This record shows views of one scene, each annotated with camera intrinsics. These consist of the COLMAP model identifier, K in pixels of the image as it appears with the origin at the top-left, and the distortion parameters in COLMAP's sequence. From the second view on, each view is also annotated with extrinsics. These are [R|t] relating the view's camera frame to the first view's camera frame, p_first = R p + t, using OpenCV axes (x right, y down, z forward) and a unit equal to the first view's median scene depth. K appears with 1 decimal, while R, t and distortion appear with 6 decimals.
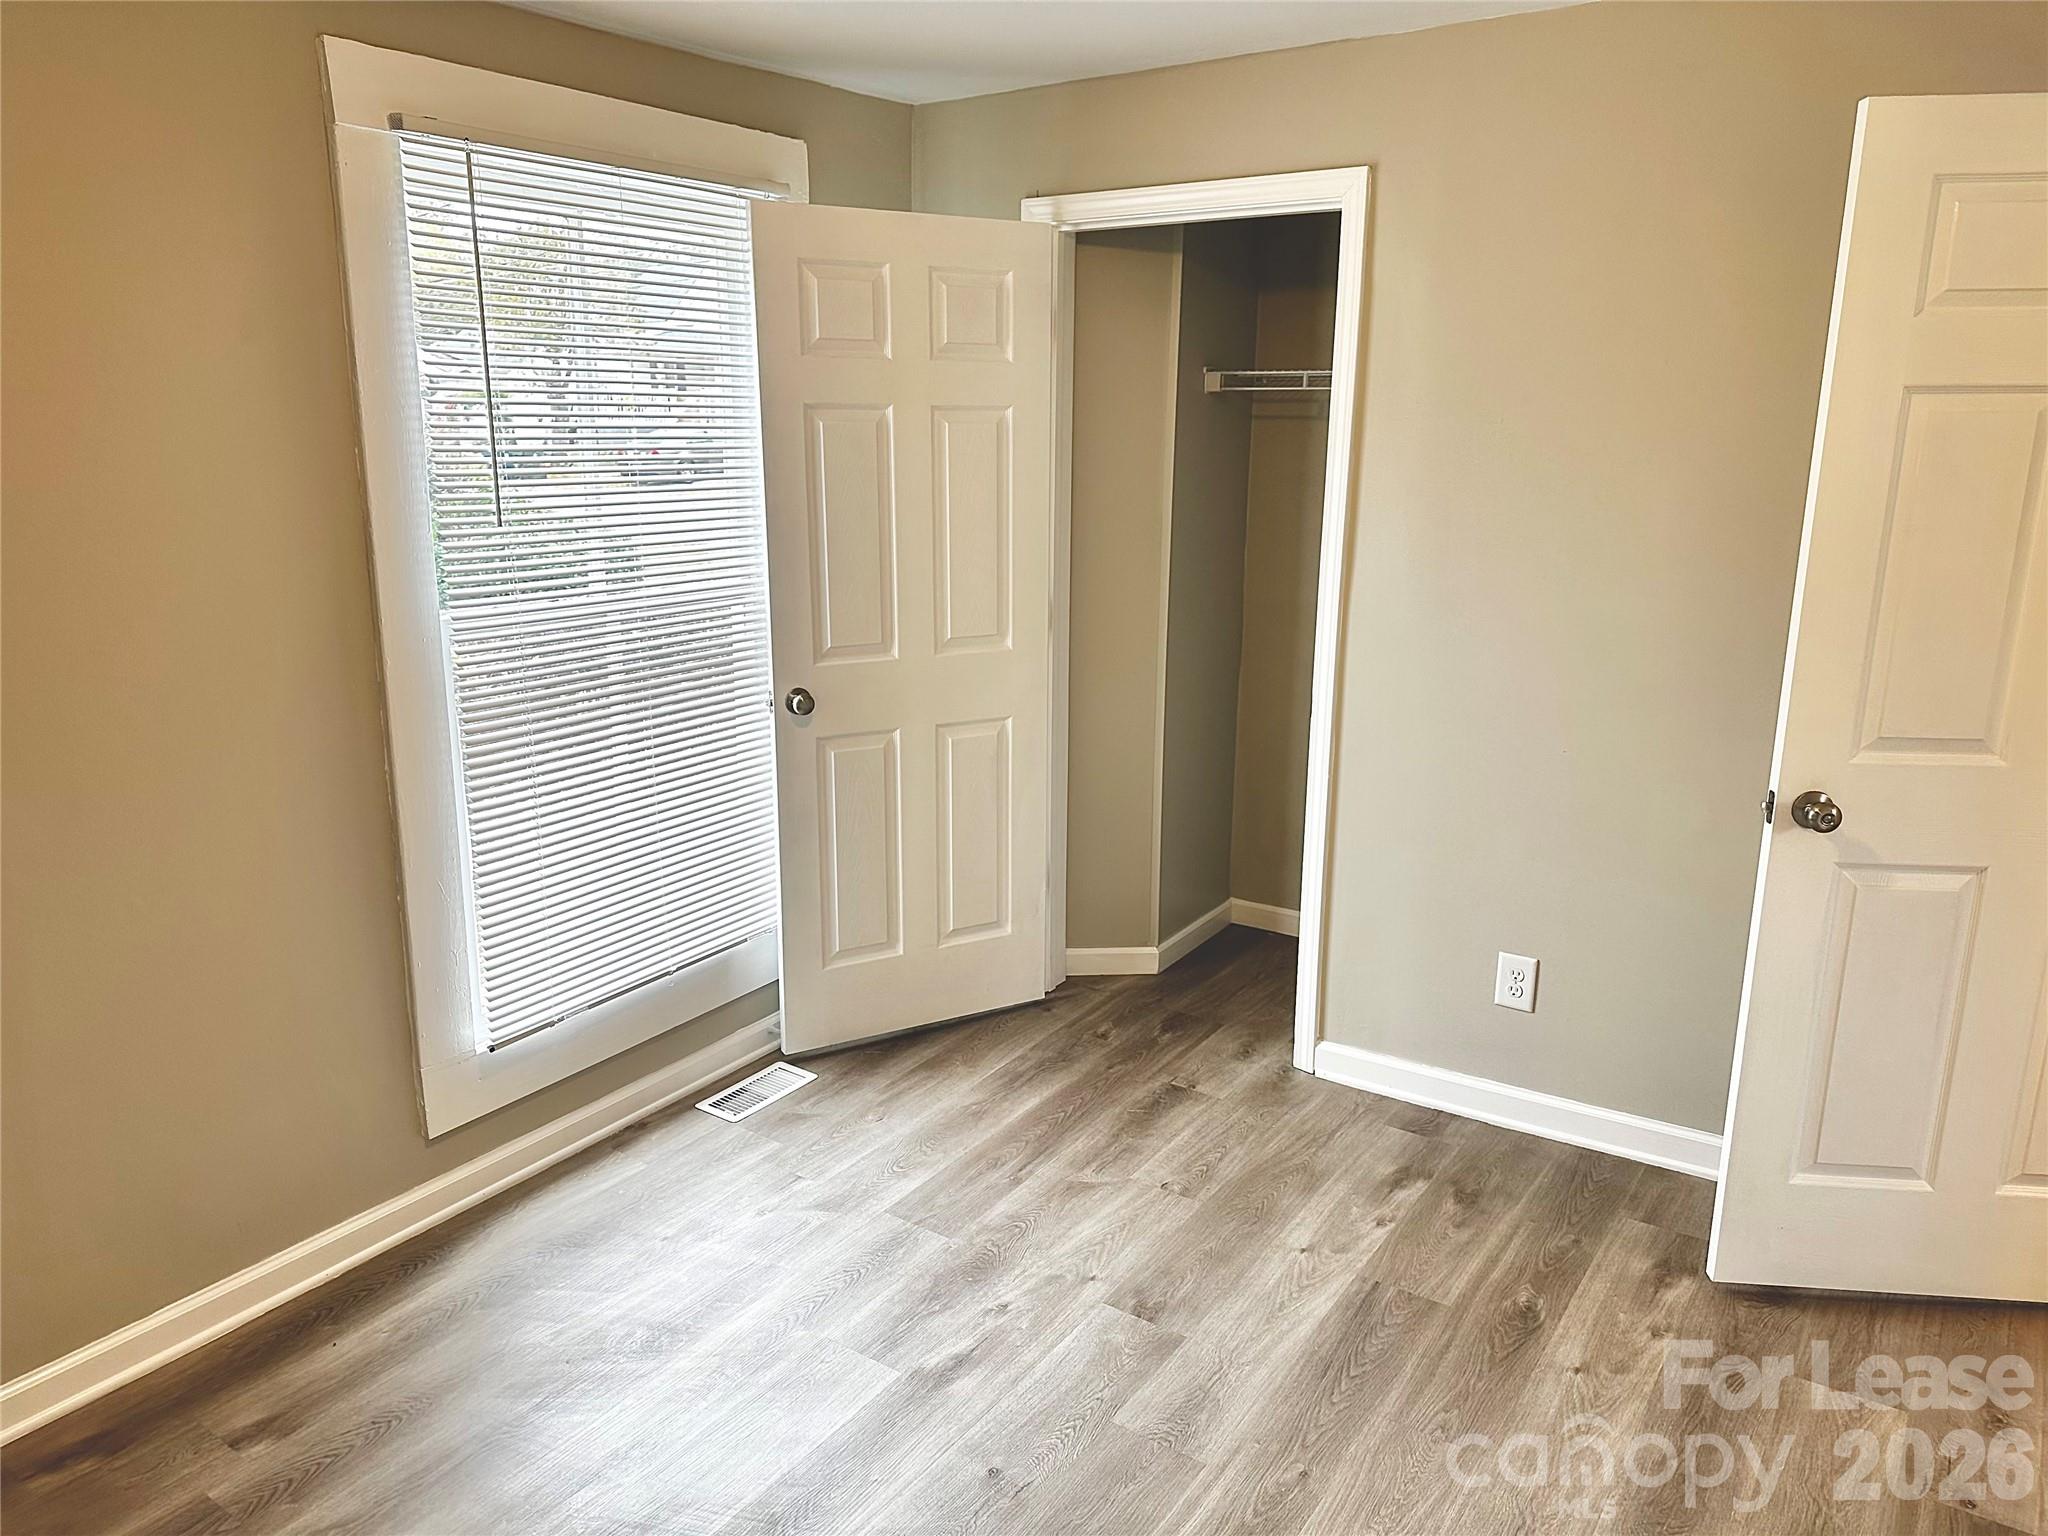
lens RADIAL K [[1447.3, 0, 1036.2], [0, 1447.3, 759.6], [0, 0, 1]] dist [0.083078, -0.061817]
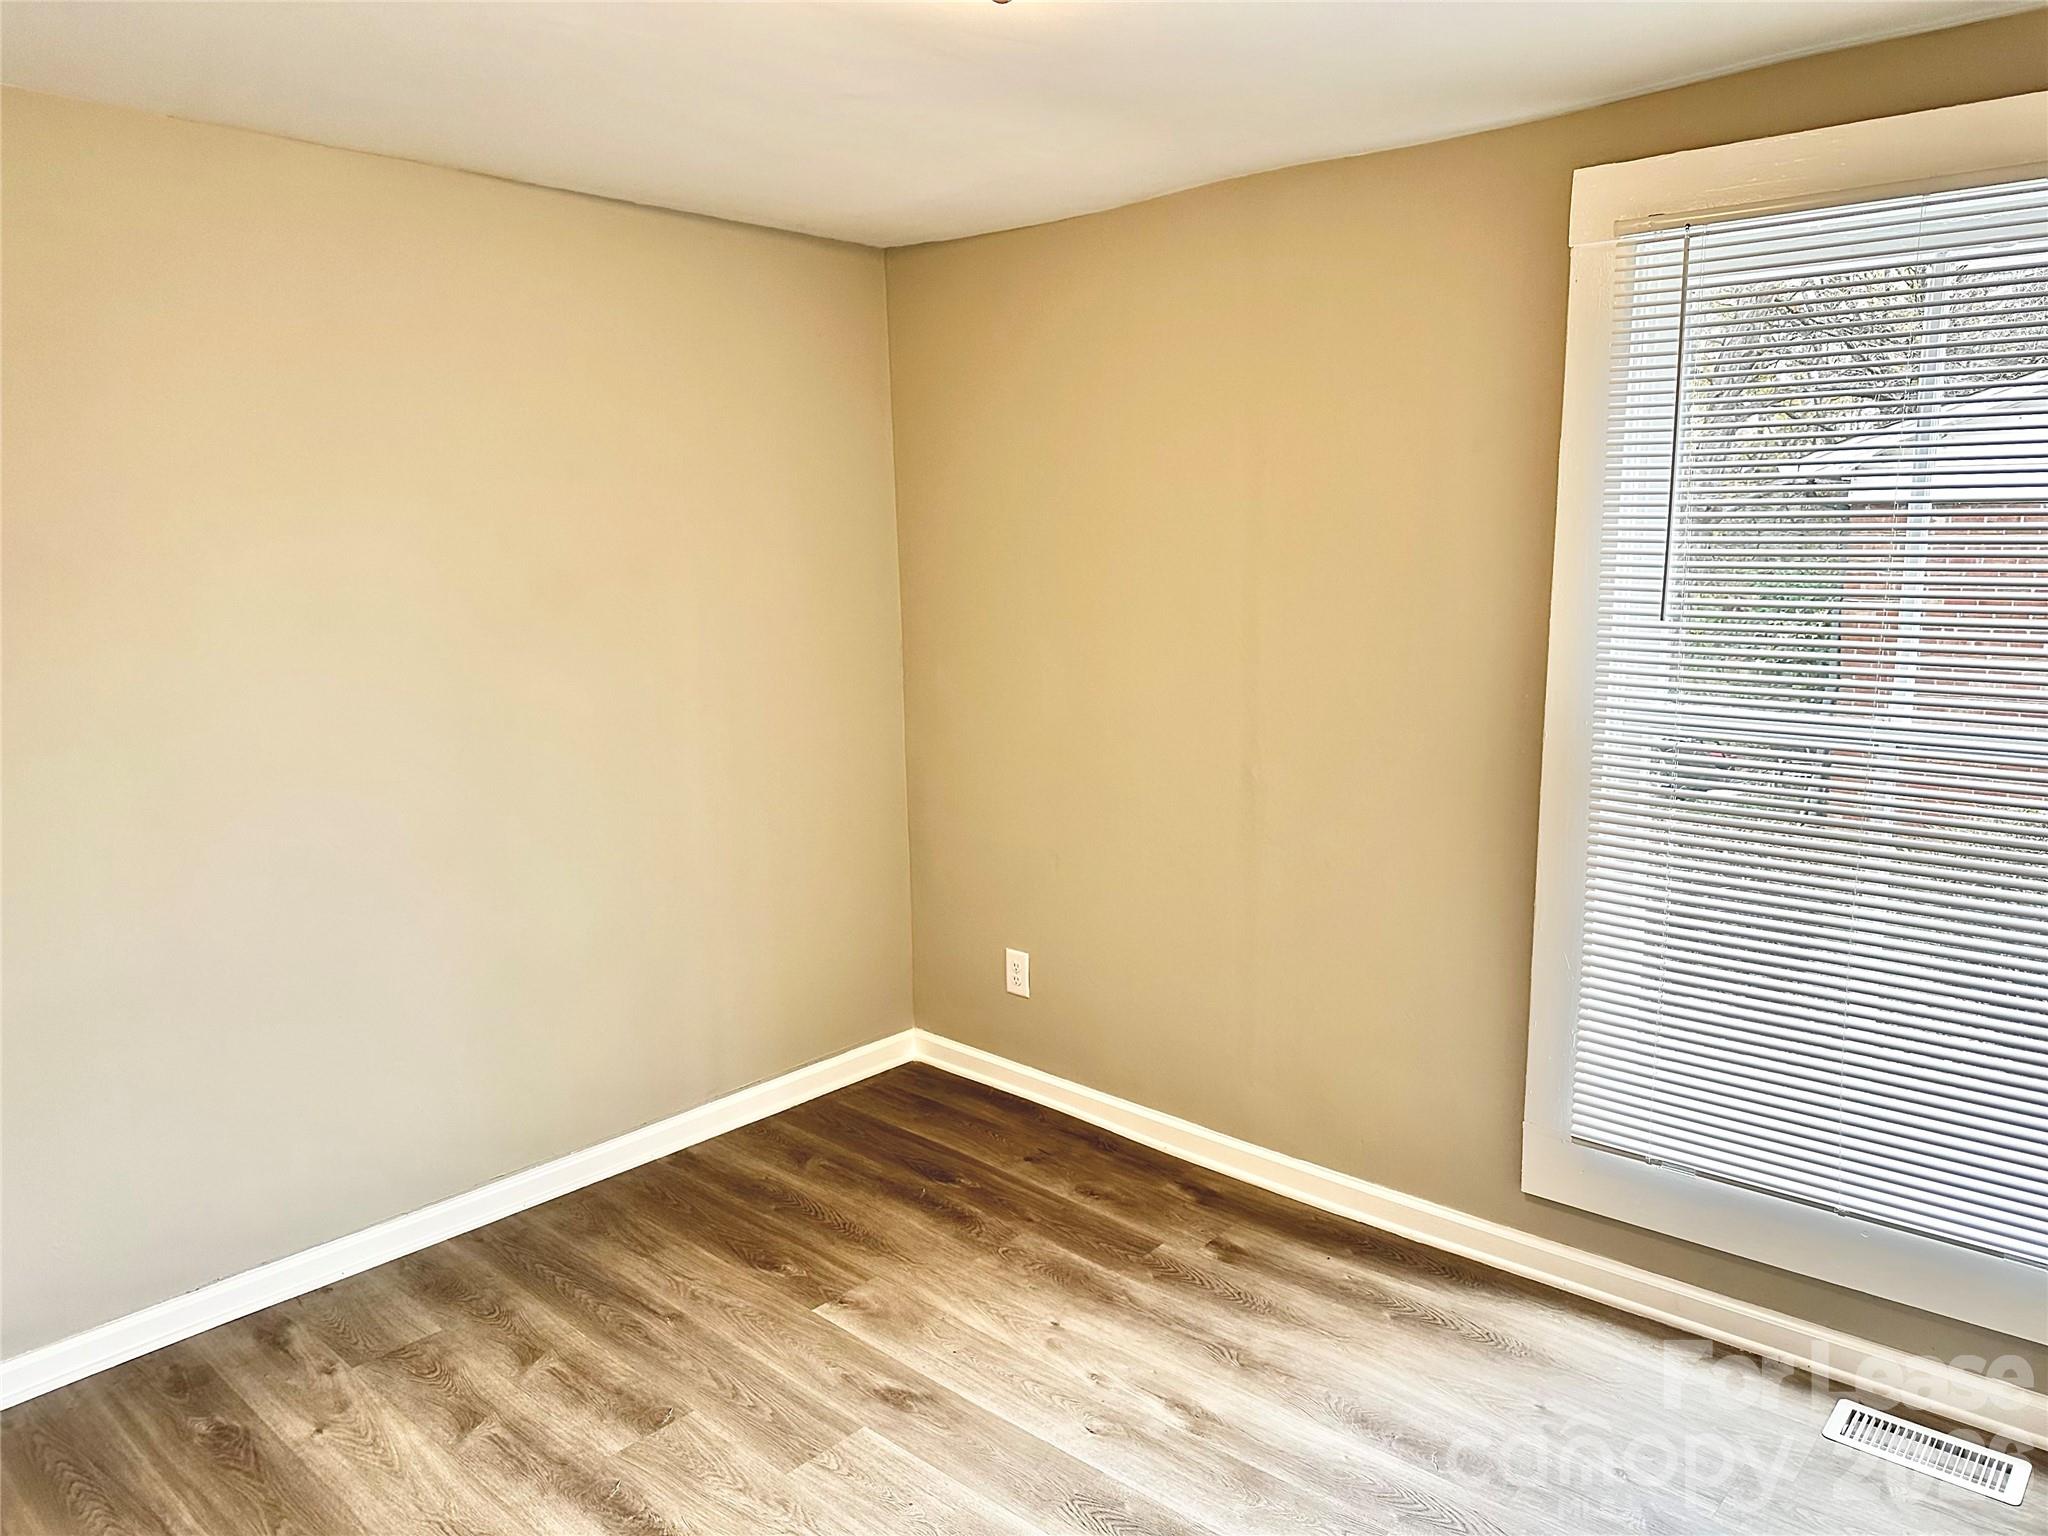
lens RADIAL K [[1447.3, 0, 1036.2], [0, 1447.3, 759.6], [0, 0, 1]] dist [0.083078, -0.061817]
pose [[-0.132805, 0.156510, -0.978707, 0.638361], [-0.211609, 0.960209, 0.182266, -0.161558], [0.968289, 0.231309, -0.094401, 0.728730]]
